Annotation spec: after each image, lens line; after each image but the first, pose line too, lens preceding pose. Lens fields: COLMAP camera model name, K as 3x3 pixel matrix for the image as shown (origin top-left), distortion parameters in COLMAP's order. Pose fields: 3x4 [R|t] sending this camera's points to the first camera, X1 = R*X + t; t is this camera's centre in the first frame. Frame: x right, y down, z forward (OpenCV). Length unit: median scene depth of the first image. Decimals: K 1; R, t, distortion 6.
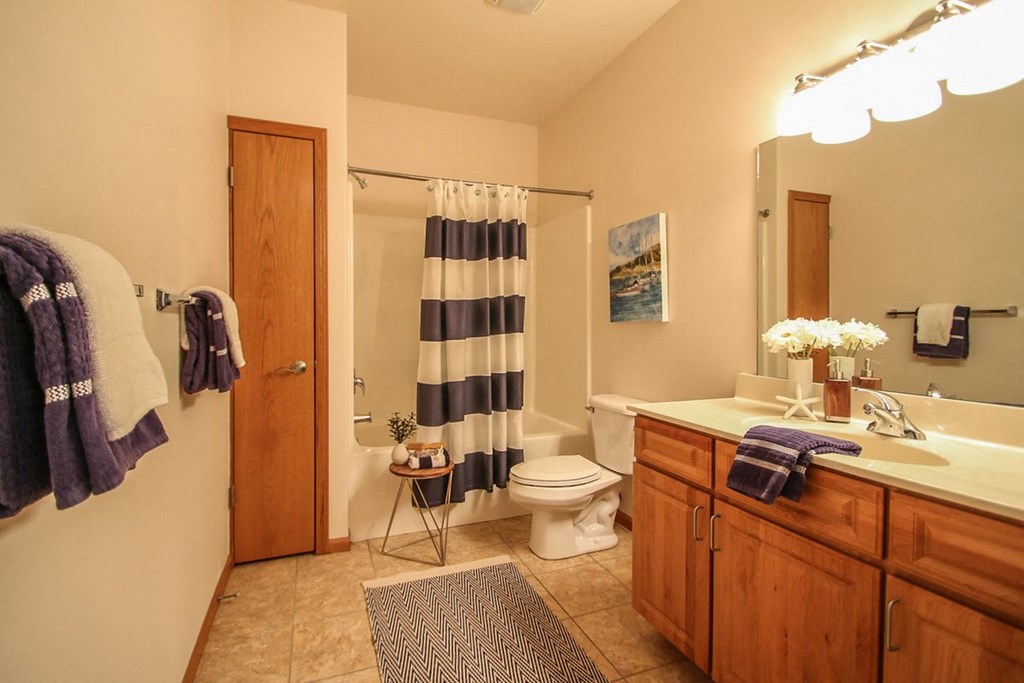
lens RADIAL K [[487.6, 0, 496.3], [0, 487.6, 329.3], [0, 0, 1]] dist [-0.001885, -0.000793]
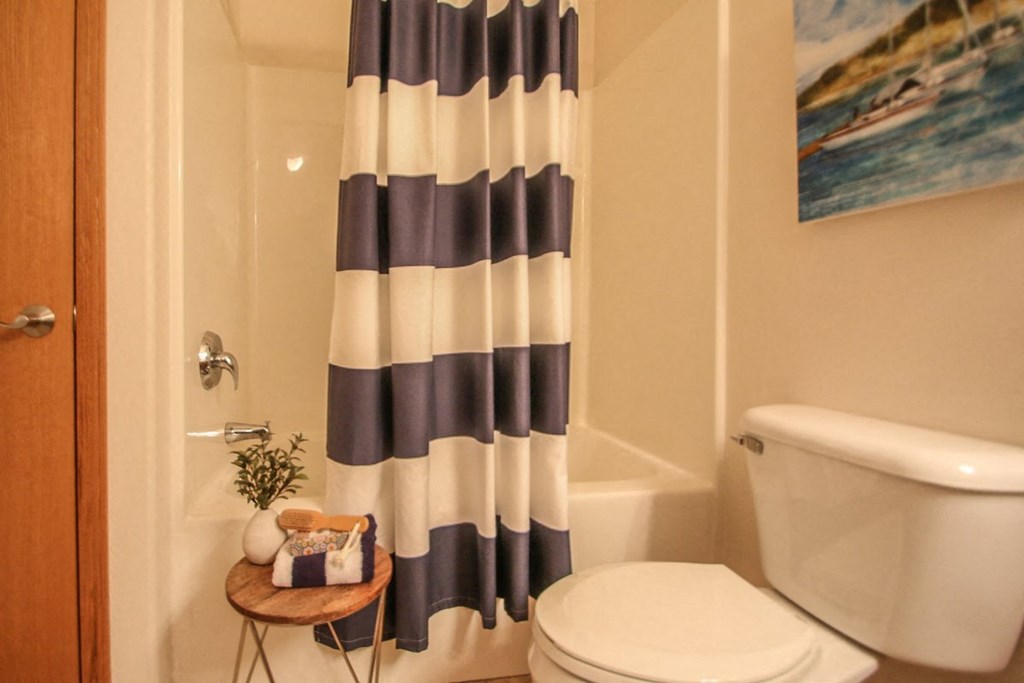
lens RADIAL K [[487.3, 0, 449.8], [0, 487.3, 319.3], [0, 0, 1]] dist [-0.001535, -0.000616]
pose [[0.985441, 0.006220, -0.169907, 0.024461], [-0.007324, 0.999956, -0.005869, 0.069561], [0.169863, 0.007028, 0.985443, 0.576566]]
